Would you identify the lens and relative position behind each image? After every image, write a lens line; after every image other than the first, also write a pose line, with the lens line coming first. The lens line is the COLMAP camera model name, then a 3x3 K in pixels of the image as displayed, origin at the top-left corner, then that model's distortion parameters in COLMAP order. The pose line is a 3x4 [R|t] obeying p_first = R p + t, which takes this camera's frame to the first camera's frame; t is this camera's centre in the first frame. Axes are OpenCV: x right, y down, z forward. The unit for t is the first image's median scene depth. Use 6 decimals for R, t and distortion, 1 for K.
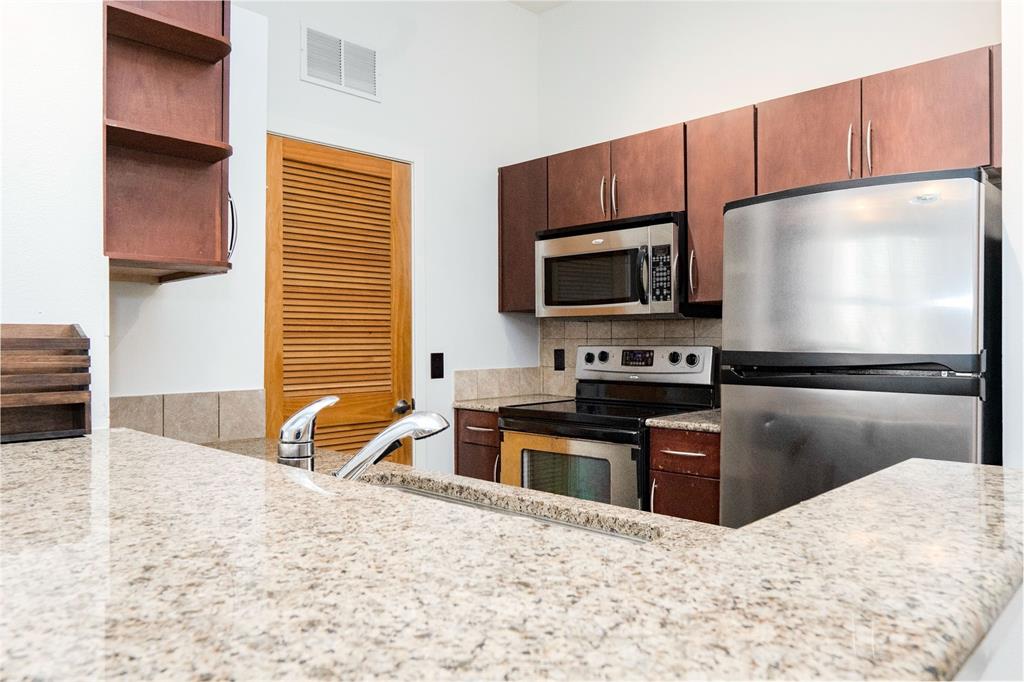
lens RADIAL K [[728.1, 0, 507.1], [0, 728.1, 344.7], [0, 0, 1]] dist [-0.001119, -0.001546]
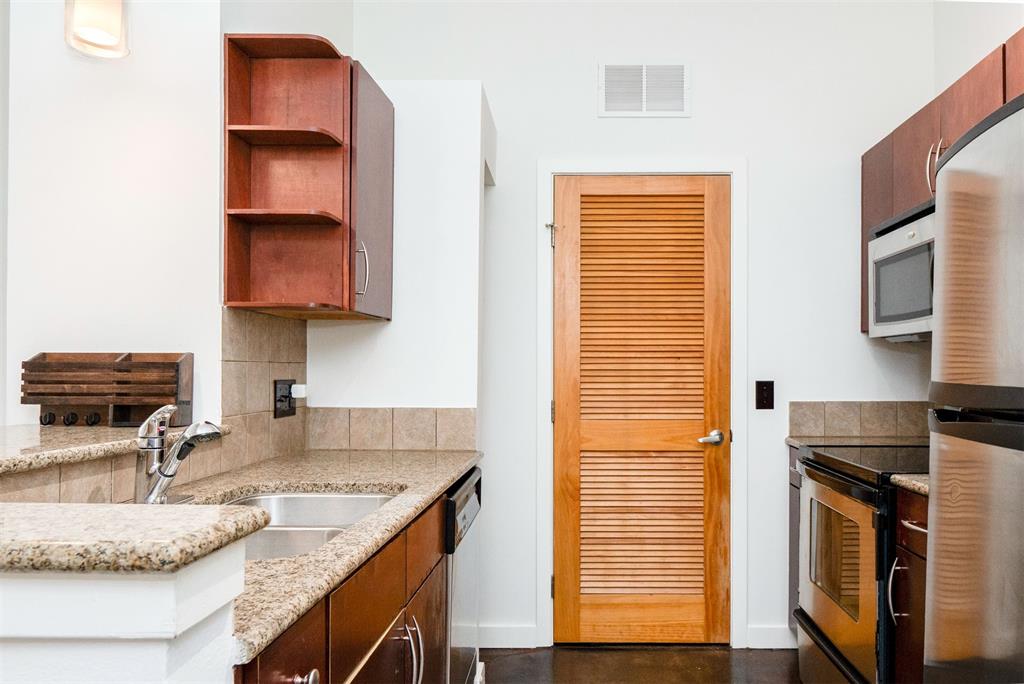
lens RADIAL K [[747.8, 0, 574.3], [0, 747.8, 375.7], [0, 0, 1]] dist [-0.011827, 0.014176]
pose [[0.679810, 0.009788, -0.733323, 0.439578], [-0.007916, 0.999951, 0.006009, 0.001844], [0.733346, 0.001720, 0.679854, 0.220426]]
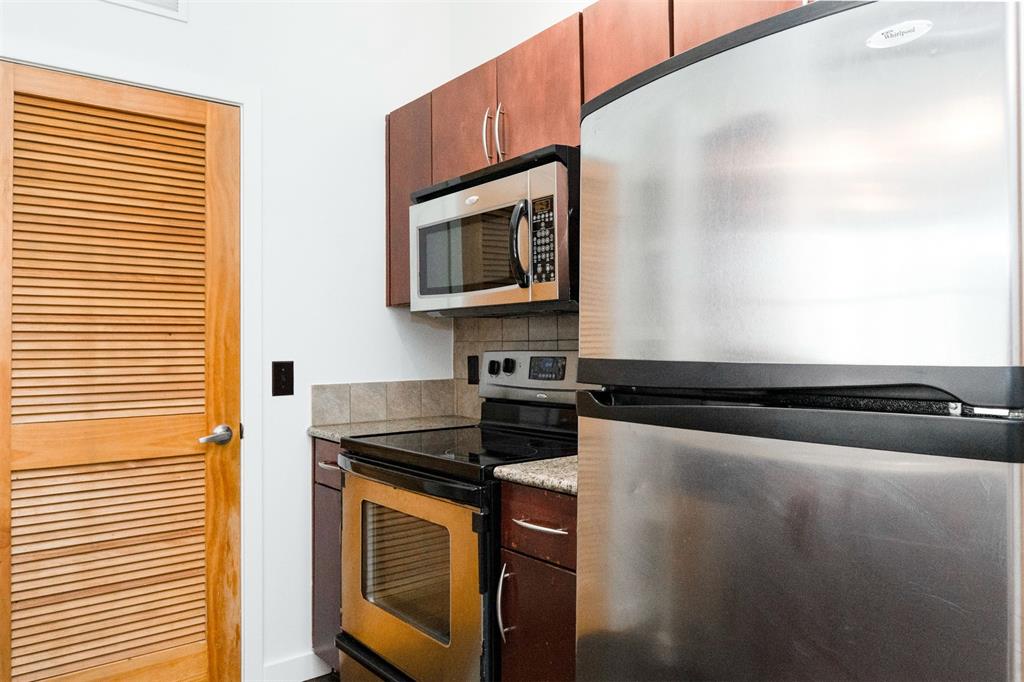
lens RADIAL K [[728.1, 0, 511.5], [0, 728.1, 334.1], [0, 0, 1]] dist [-0.001119, -0.001546]
pose [[0.991590, -0.005976, -0.129278, 0.242998], [0.003132, 0.999749, -0.022188, 0.001217], [0.129378, 0.021596, 0.991360, 0.315107]]
